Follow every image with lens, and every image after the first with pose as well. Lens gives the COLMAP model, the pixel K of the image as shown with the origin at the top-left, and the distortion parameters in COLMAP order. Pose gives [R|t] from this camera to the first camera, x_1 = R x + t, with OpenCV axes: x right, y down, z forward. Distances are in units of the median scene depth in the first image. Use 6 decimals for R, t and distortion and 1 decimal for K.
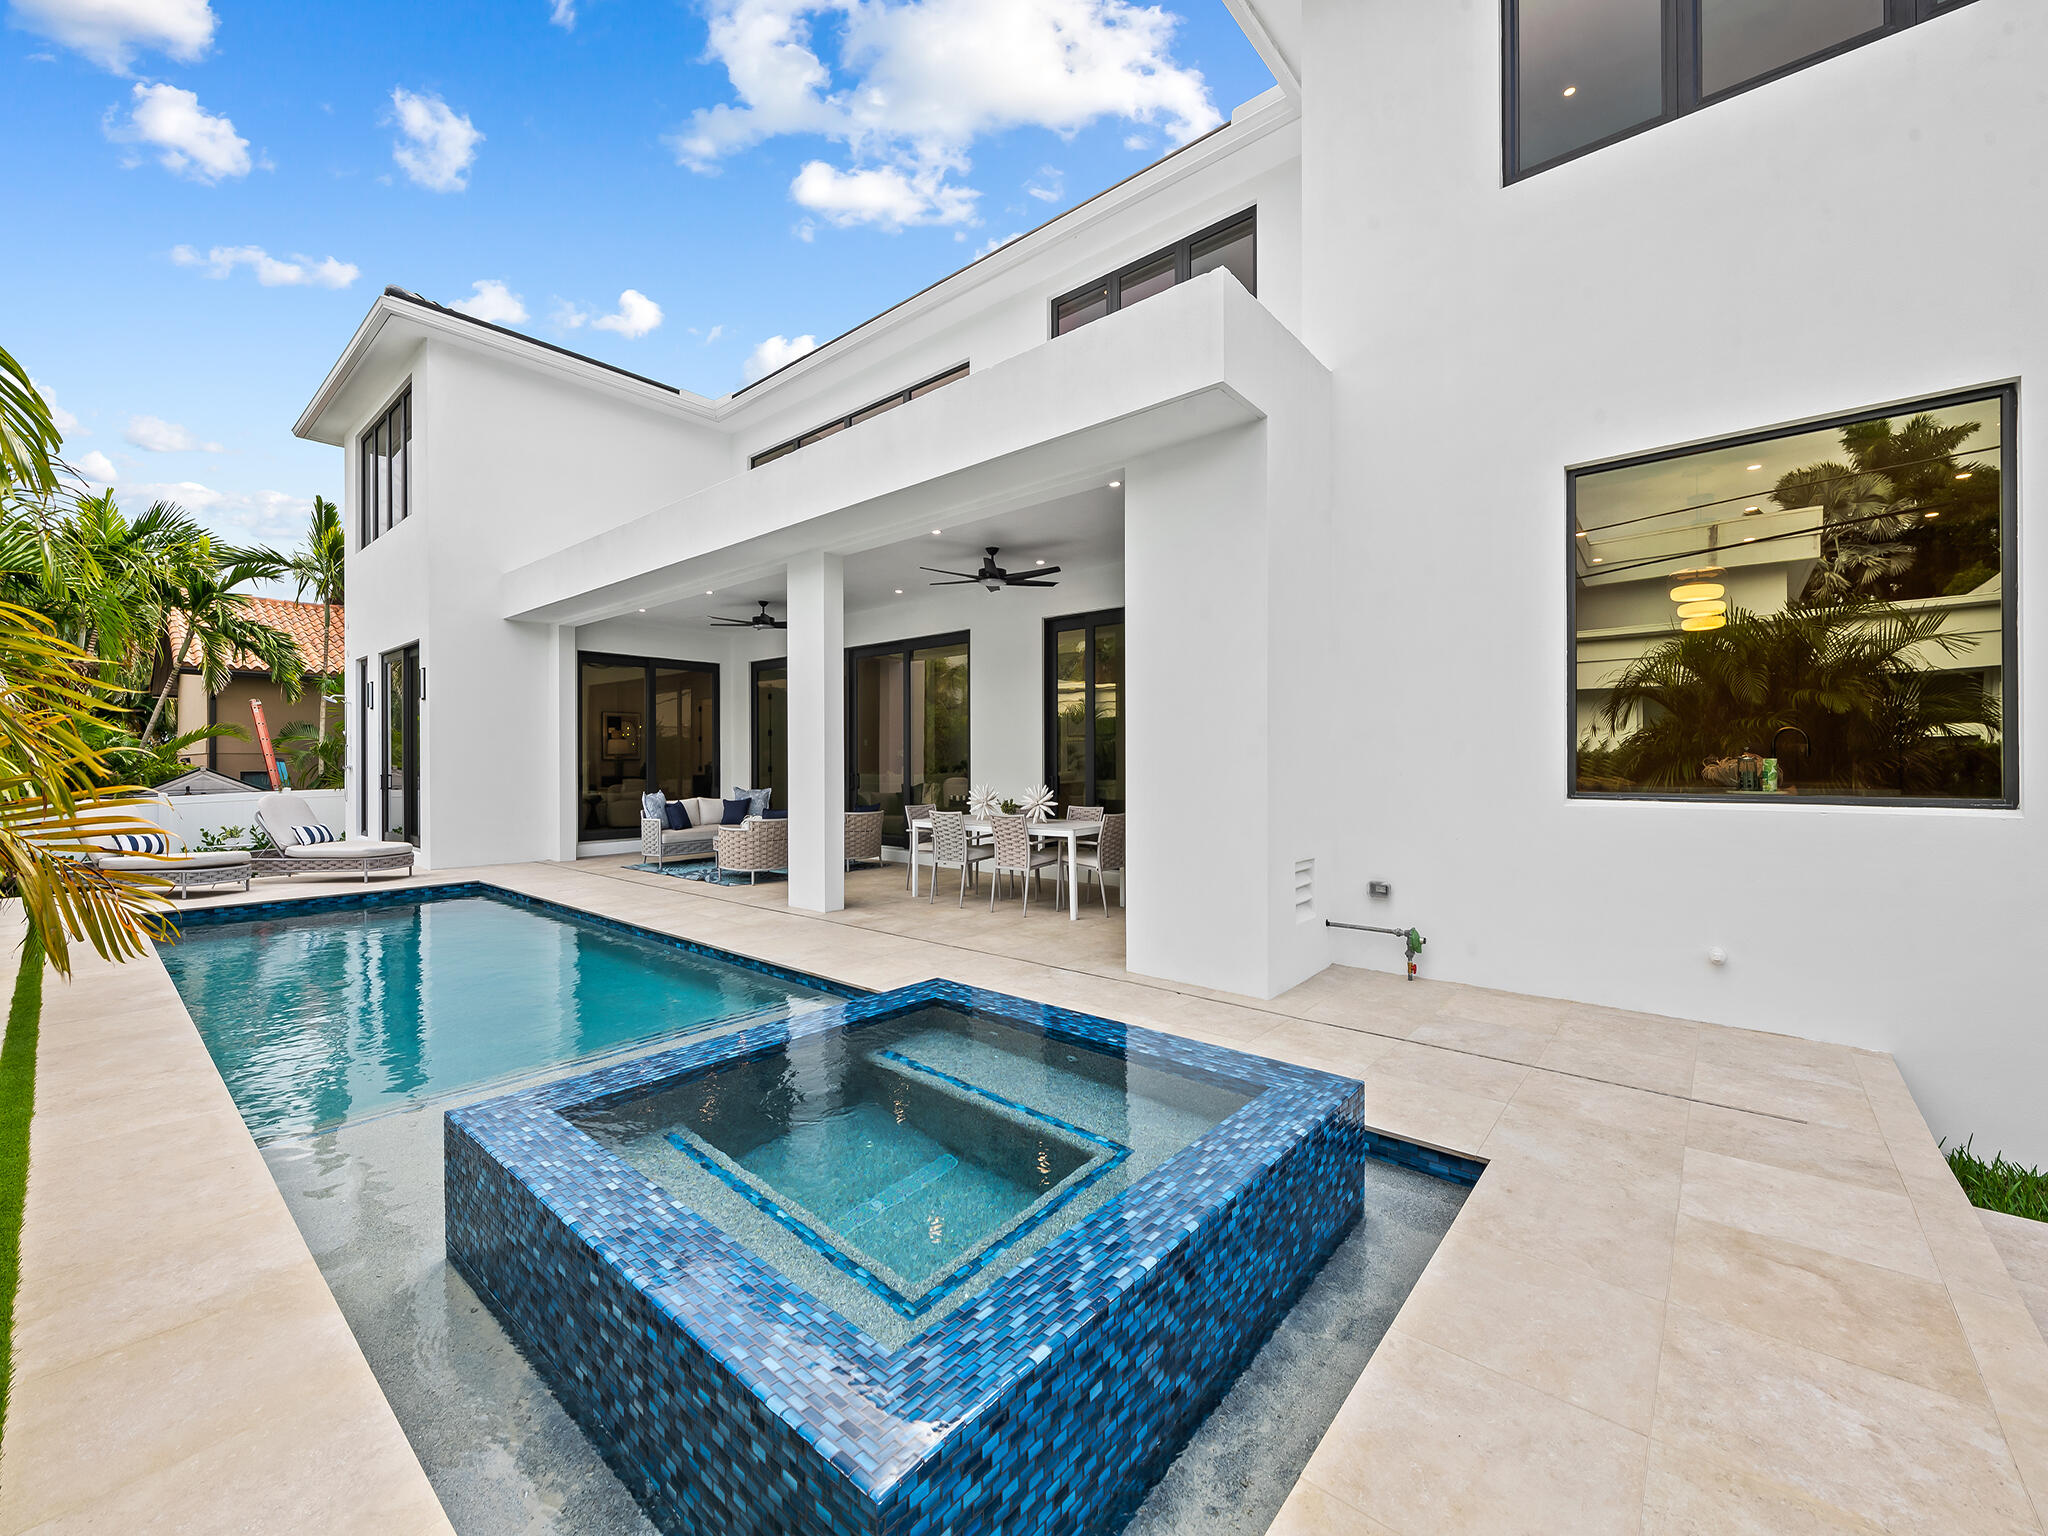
lens RADIAL K [[828.0, 0, 1024.0], [0, 828.0, 768.0], [0, 0, 1]] dist [0.007495, 0.000047]
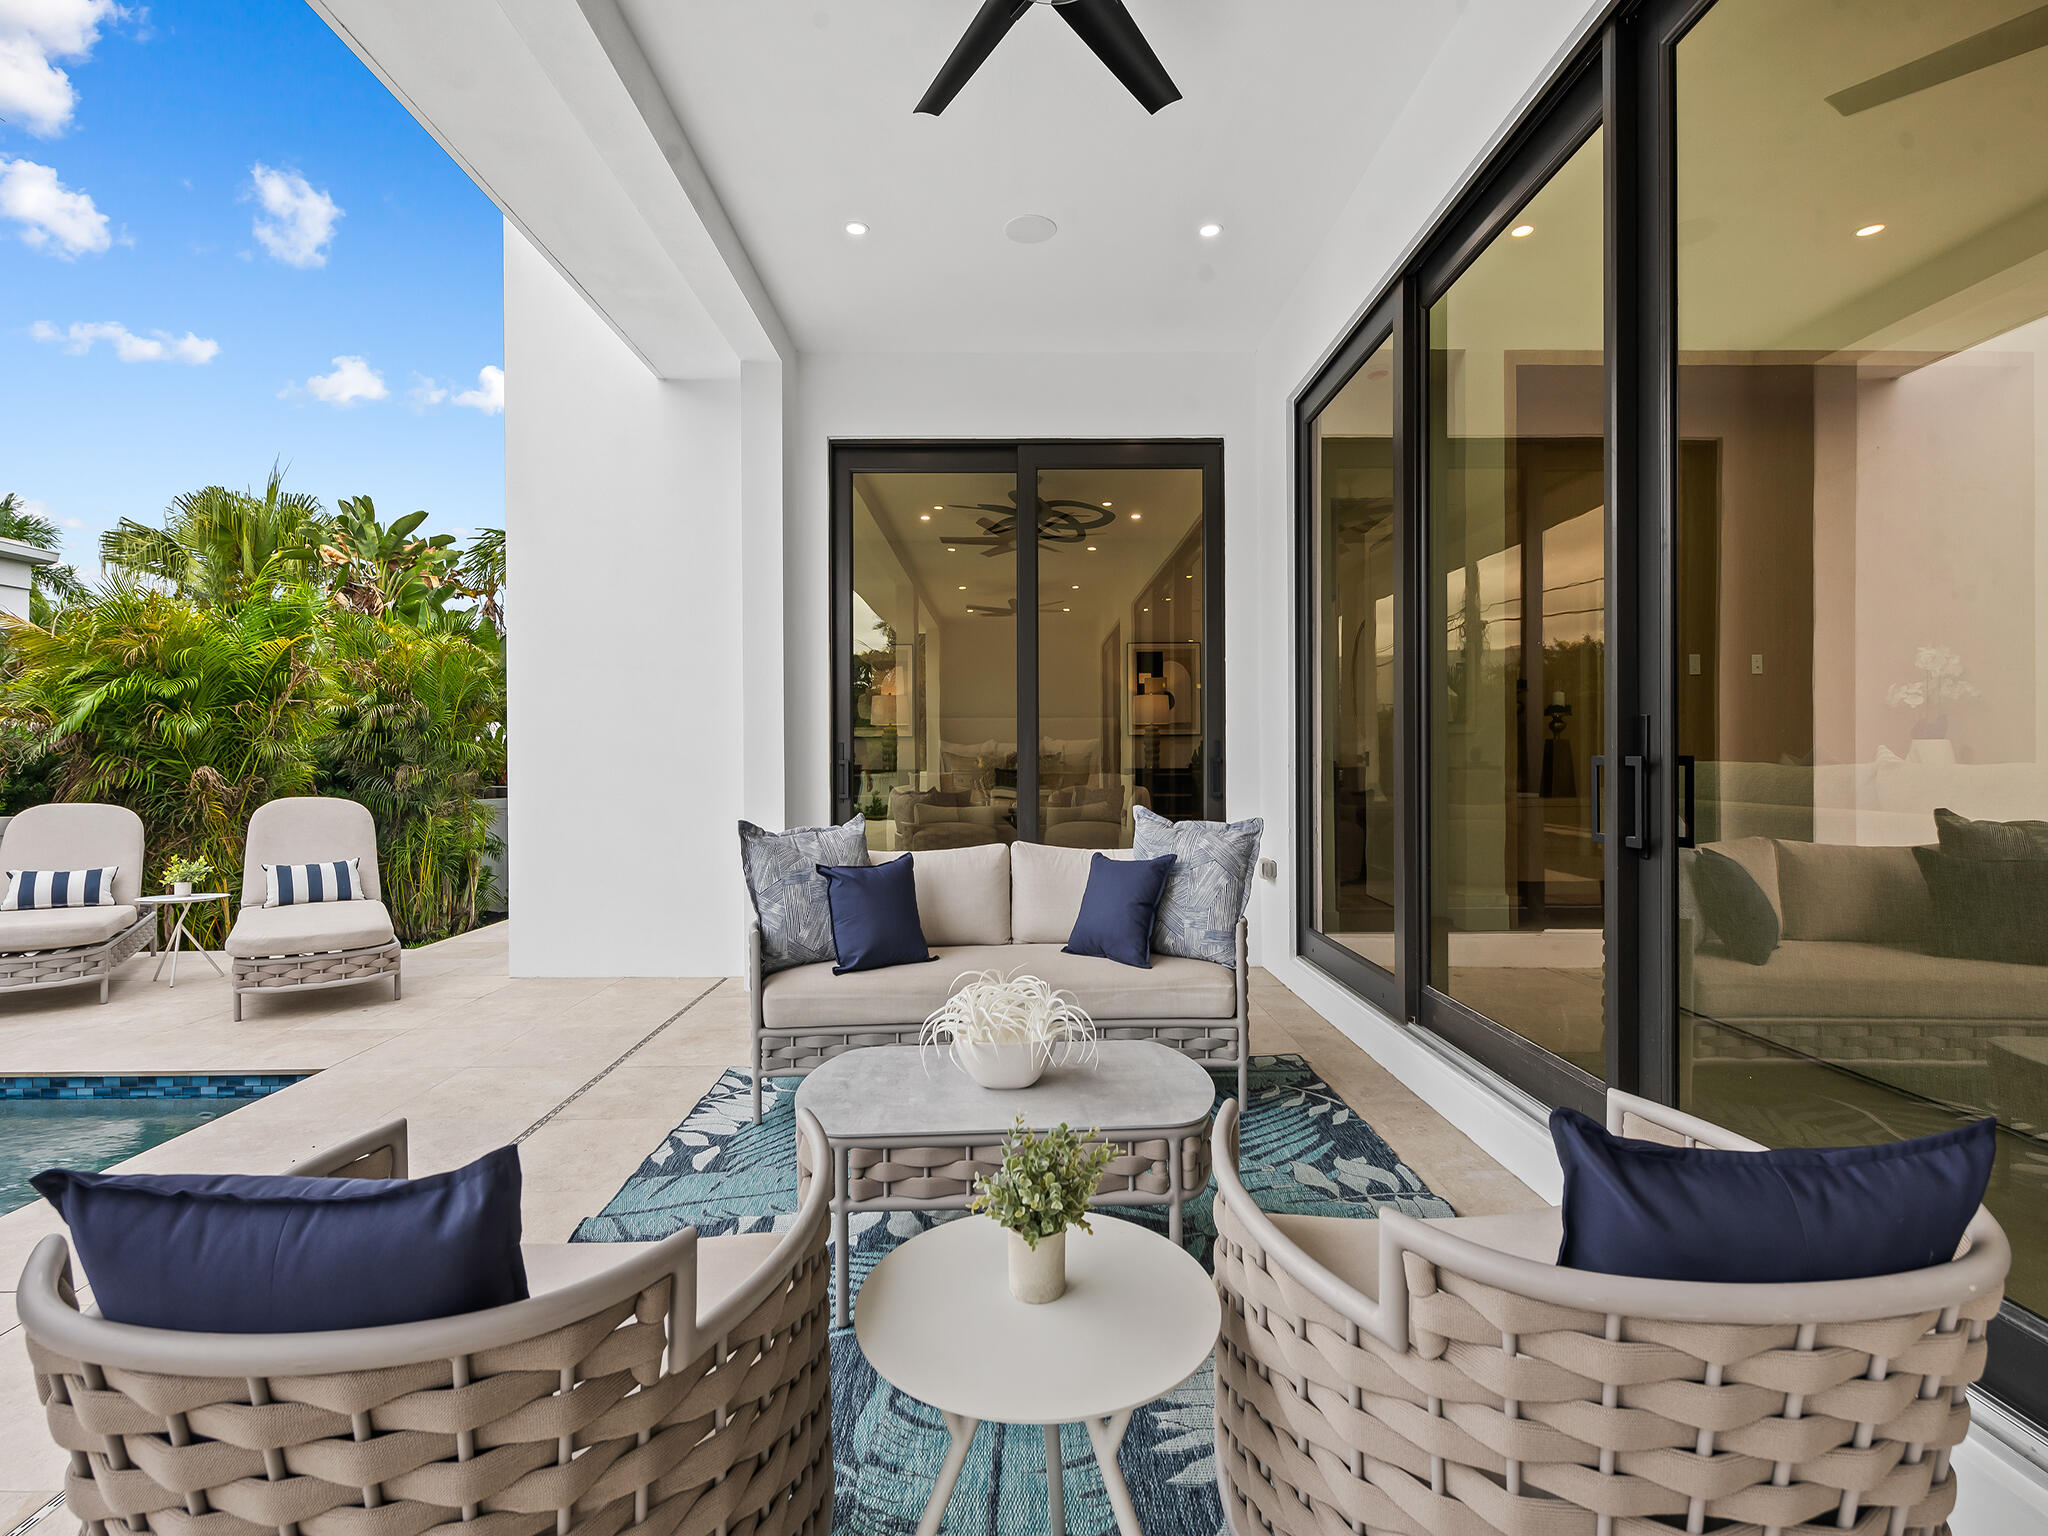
lens RADIAL K [[974.3, 0, 1024.0], [0, 974.3, 768.0], [0, 0, 1]] dist [-0.011529, 0.000099]
pose [[0.658469, 0.003244, -0.752601, -0.173321], [0.000300, 0.999989, 0.004574, 0.011838], [0.752608, -0.003238, 0.658461, 0.973282]]
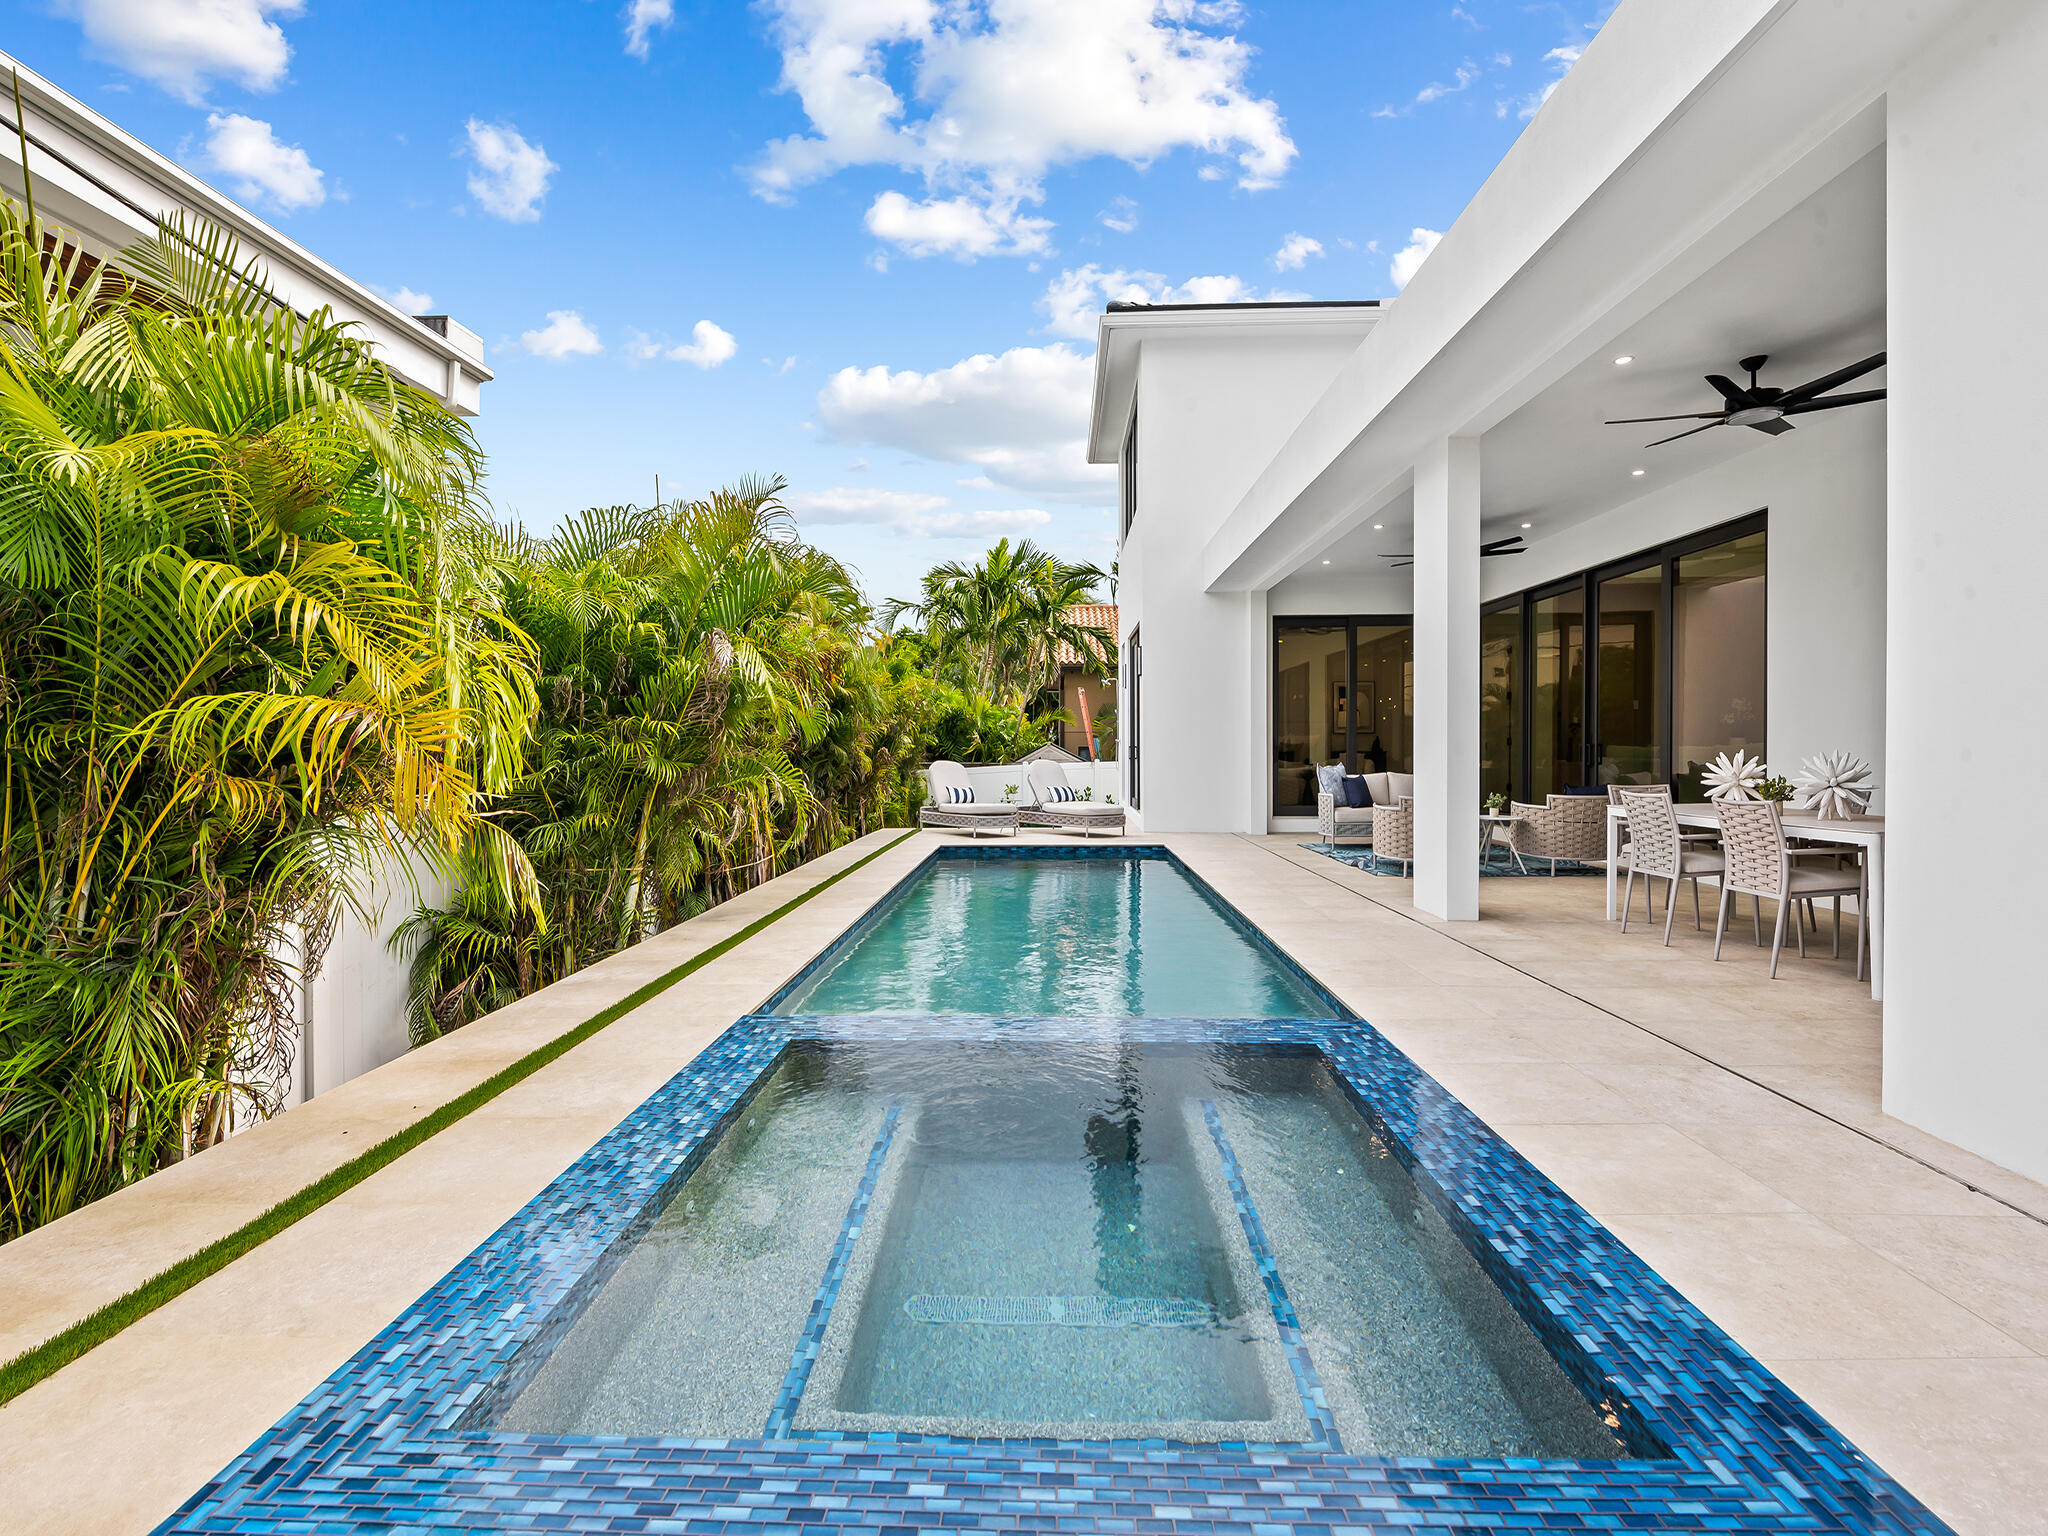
lens RADIAL K [[908.8, 0, 1024.0], [0, 908.8, 768.0], [0, 0, 1]] dist [-0.009665, -0.000047]
pose [[0.622590, 0.016460, -0.782375, 0.130746], [-0.001636, 0.999804, 0.019732, 0.016975], [0.782547, -0.011005, 0.622495, 0.153308]]
